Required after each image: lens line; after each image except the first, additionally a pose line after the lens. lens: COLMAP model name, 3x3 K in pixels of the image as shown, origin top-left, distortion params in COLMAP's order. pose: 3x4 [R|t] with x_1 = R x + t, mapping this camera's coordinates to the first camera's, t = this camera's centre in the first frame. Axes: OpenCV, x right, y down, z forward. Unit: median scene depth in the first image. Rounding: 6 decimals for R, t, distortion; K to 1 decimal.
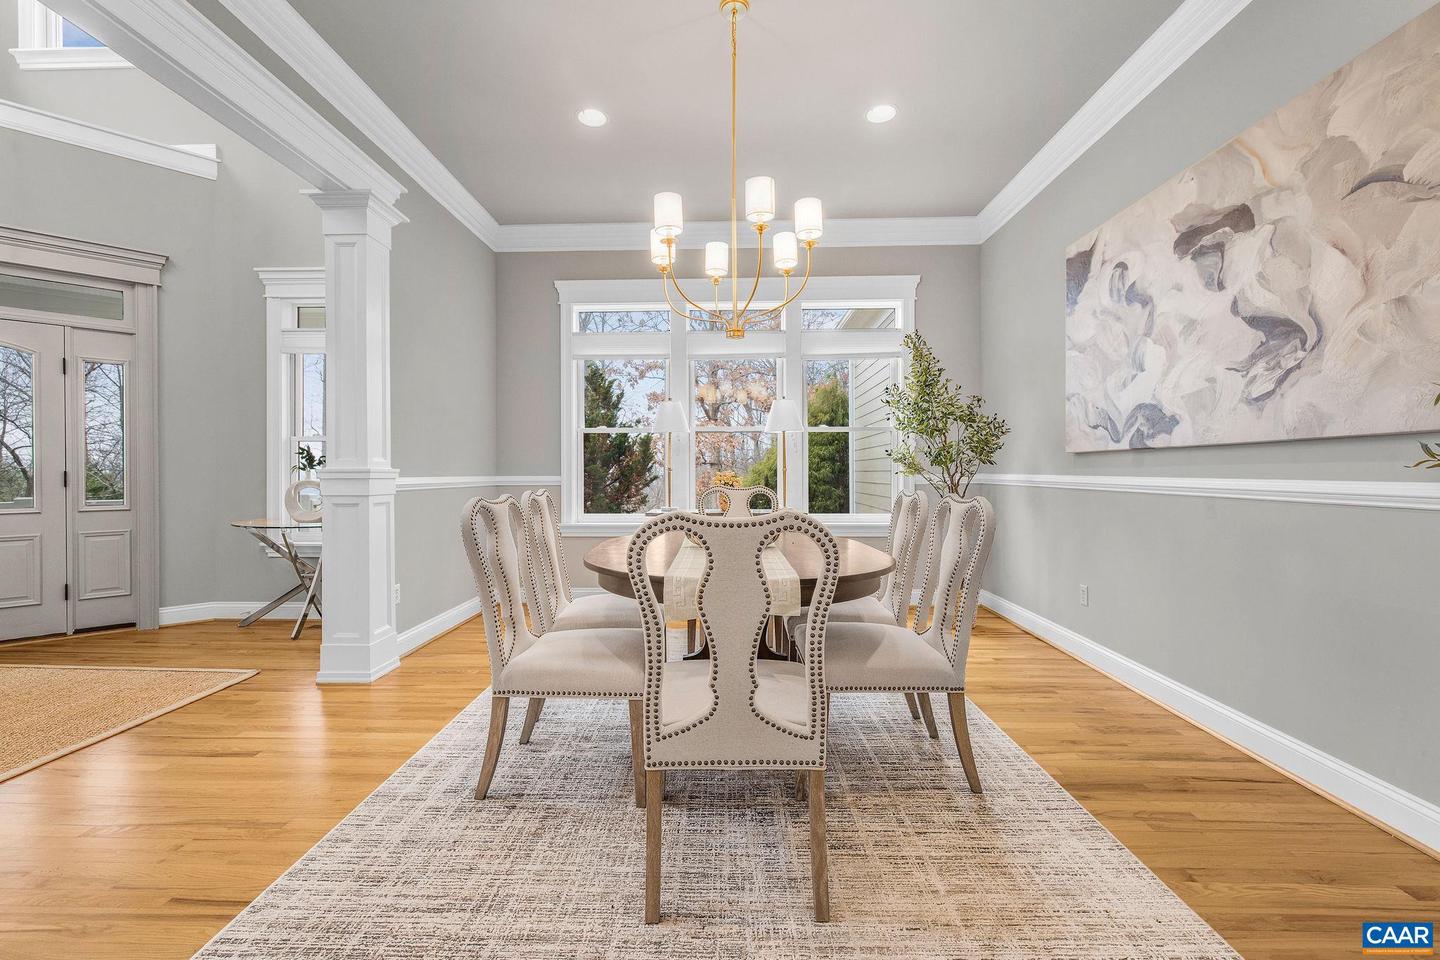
lens RADIAL K [[615.3, 0, 709.7], [0, 615.3, 473.2], [0, 0, 1]] dist [0.002376, -0.000695]
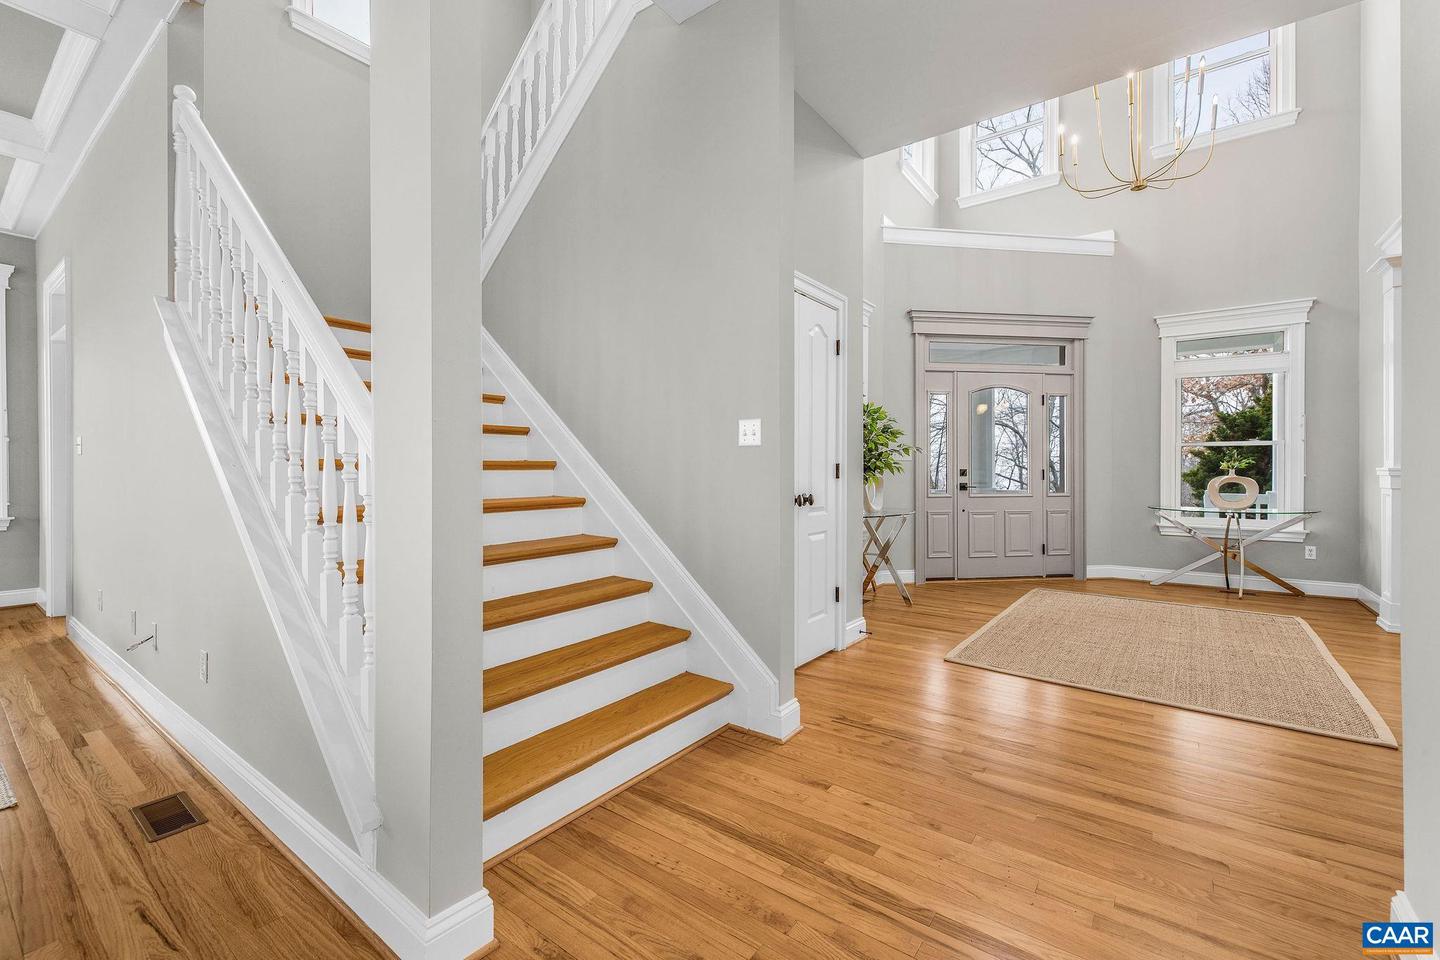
lens RADIAL K [[615.3, 0, 707.7], [0, 615.3, 473.4], [0, 0, 1]] dist [0.002376, -0.000695]
pose [[0.815893, 0.003458, -0.578193, -1.256975], [-0.003260, 0.999994, 0.001380, 0.011069], [0.578194, 0.000759, 0.815899, -1.059786]]
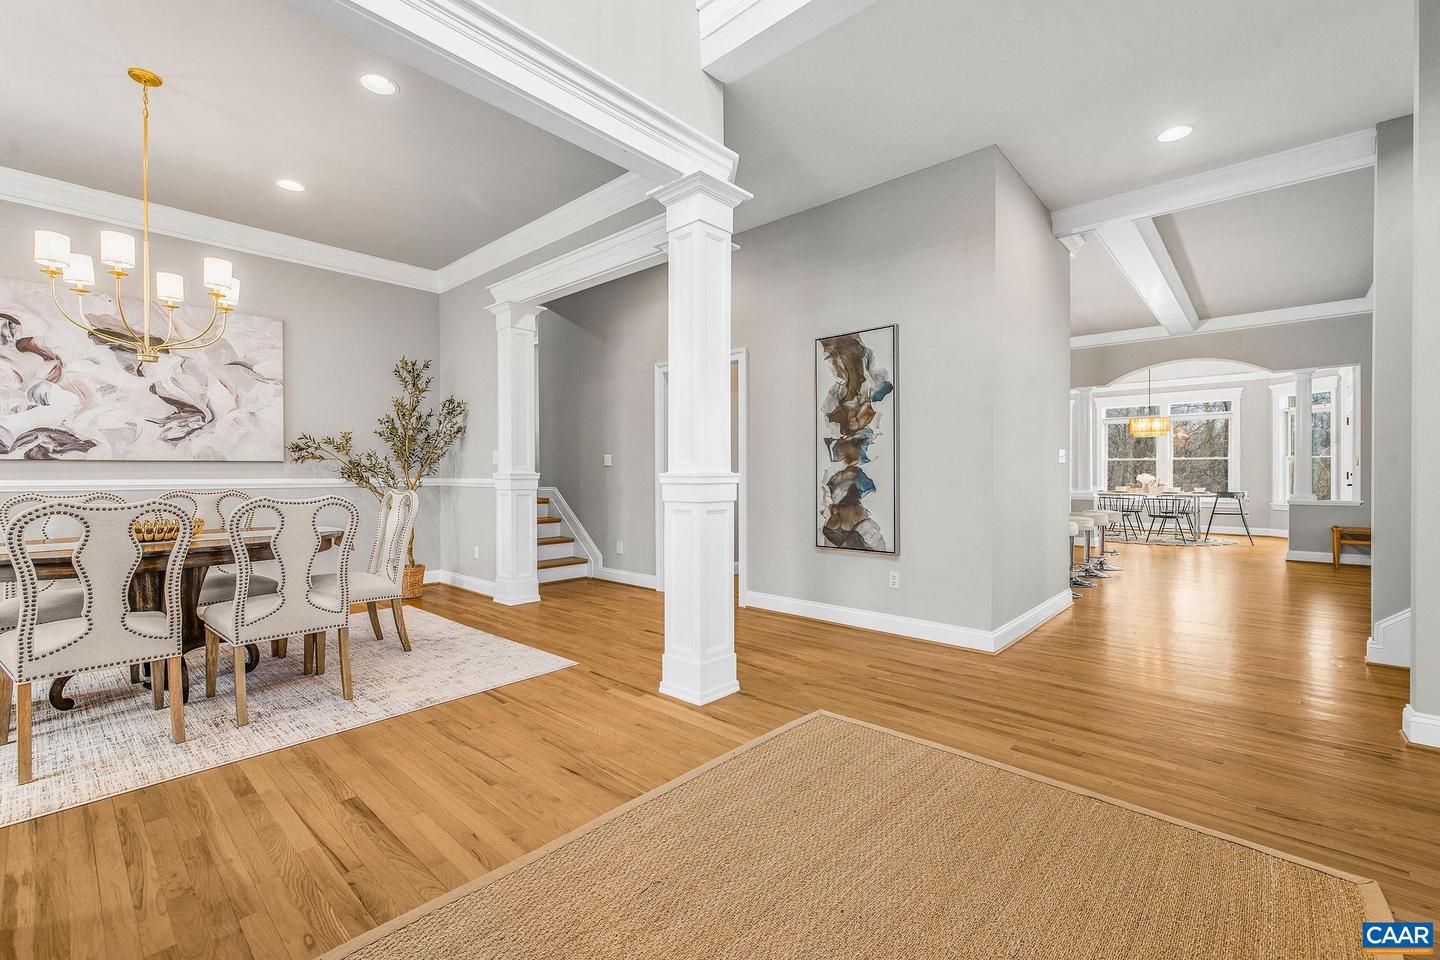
lens RADIAL K [[615.3, 0, 715.2], [0, 615.3, 470.3], [0, 0, 1]] dist [0.002376, -0.000695]
pose [[-0.762032, 0.002978, 0.647532, -1.524426], [0.003253, 0.999994, -0.000771, -0.010469], [-0.647531, 0.001519, -0.762038, 1.189685]]
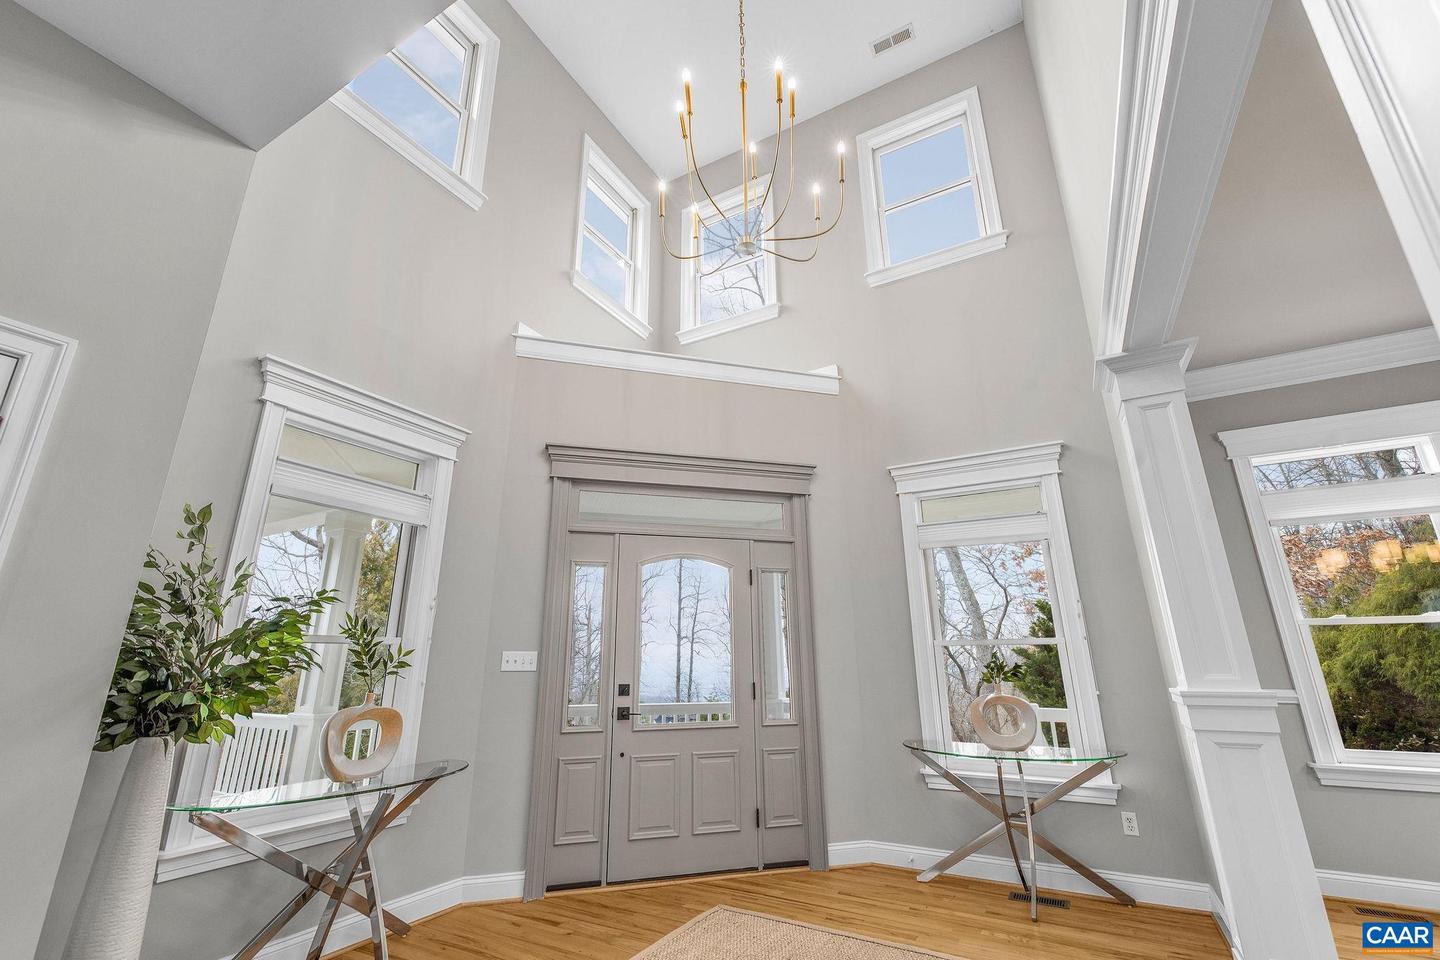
lens RADIAL K [[615.3, 0, 711.8], [0, 615.3, 475.3], [0, 0, 1]] dist [0.002376, -0.000695]
pose [[0.884234, -0.140653, -0.445361, -0.913411], [0.003233, 0.955395, -0.295312, -0.044598], [0.467033, 0.259686, 0.845248, 0.051310]]
